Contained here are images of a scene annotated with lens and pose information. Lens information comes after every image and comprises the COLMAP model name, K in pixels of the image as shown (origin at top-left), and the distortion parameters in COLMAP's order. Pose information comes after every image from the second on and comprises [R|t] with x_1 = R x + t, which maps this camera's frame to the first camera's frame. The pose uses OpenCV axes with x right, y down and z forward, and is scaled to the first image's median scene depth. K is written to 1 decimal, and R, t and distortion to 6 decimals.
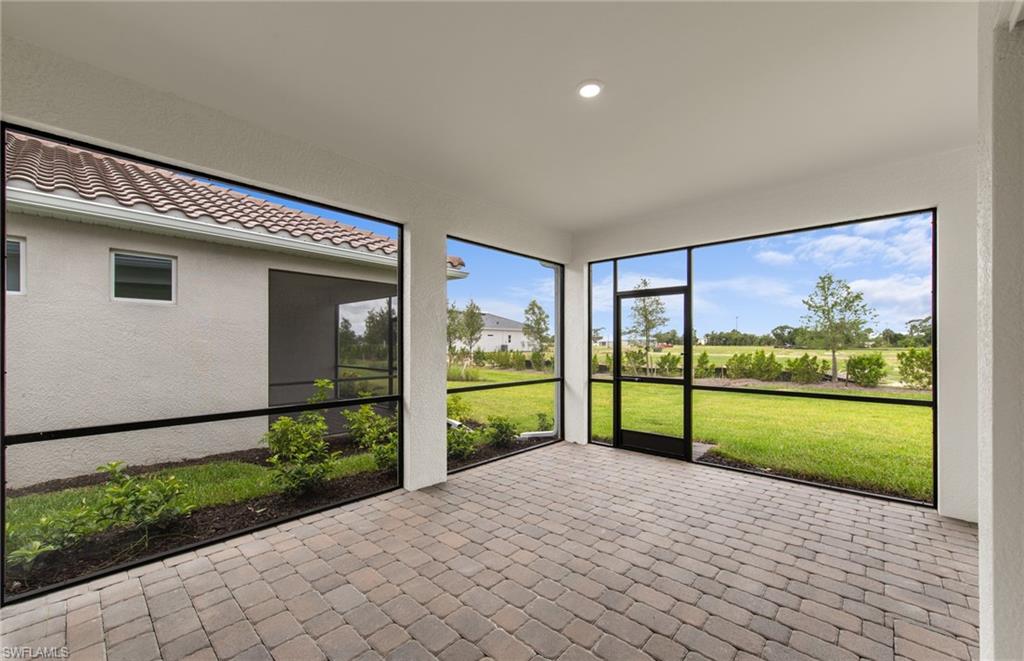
lens RADIAL K [[400.9, 0, 508.8], [0, 400.9, 343.8], [0, 0, 1]] dist [0.001092, 0.000031]
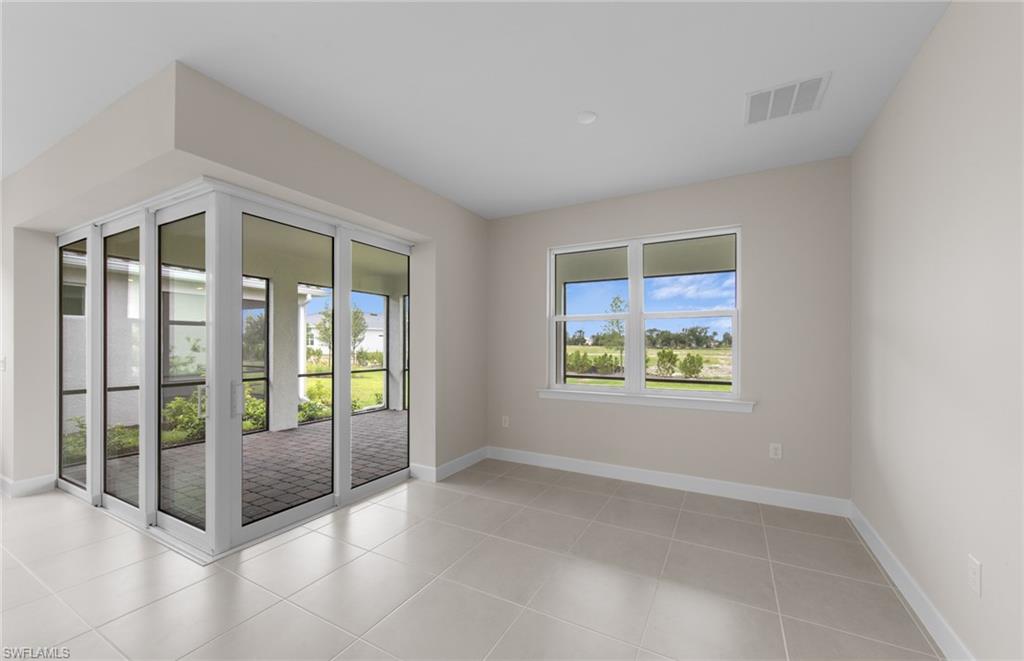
lens RADIAL K [[400.9, 0, 508.8], [0, 400.9, 343.8], [0, 0, 1]] dist [0.001092, 0.000031]
pose [[0.970462, 0.003189, 0.241234, 0.220321], [-0.003261, 0.999995, -0.000100, -0.012852], [-0.241233, -0.000689, 0.970467, -0.631900]]
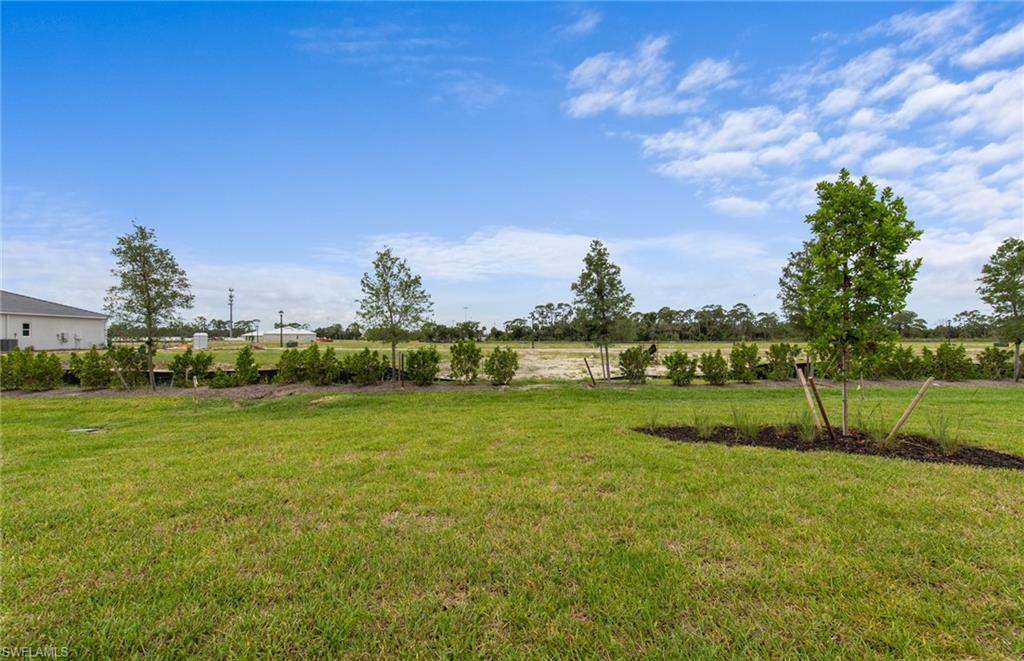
lens RADIAL K [[397.3, 0, 509.9], [0, 397.3, 341.3], [0, 0, 1]] dist [0.002149, 0.000388]
pose [[0.704501, -0.004872, 0.709686, 0.952552], [-0.000276, 0.999974, 0.007138, 0.014993], [-0.709703, -0.005225, 0.704482, 0.600097]]
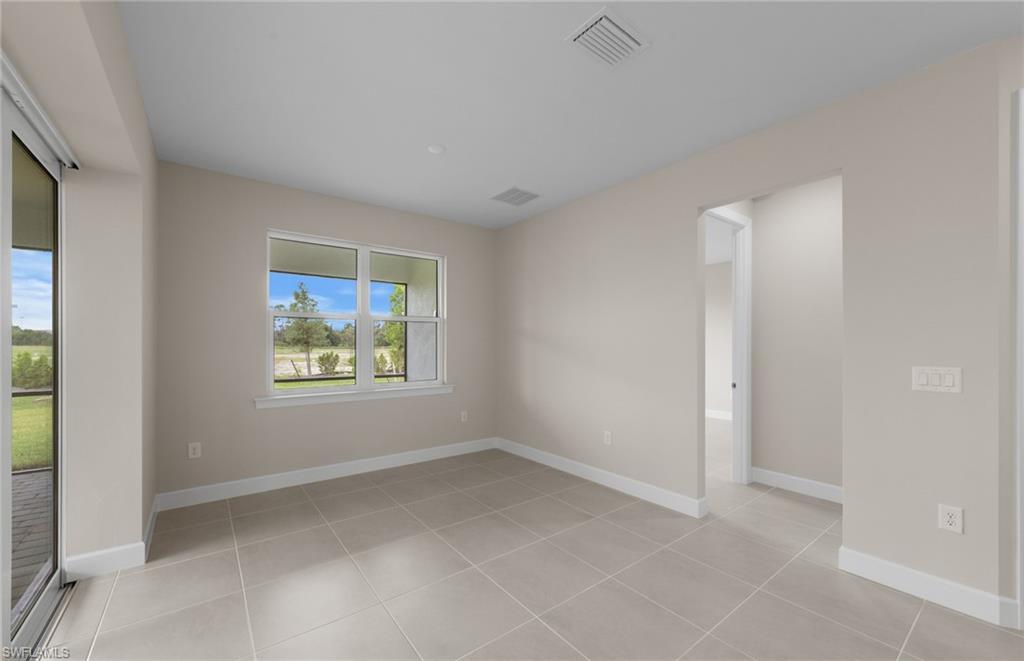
lens RADIAL K [[400.9, 0, 508.8], [0, 400.9, 343.8], [0, 0, 1]] dist [0.001092, 0.000031]
pose [[0.165844, 0.000349, 0.986152, -0.098259], [-0.002631, 0.999997, 0.000089, -0.012995], [-0.986149, -0.002609, 0.165844, -0.387294]]
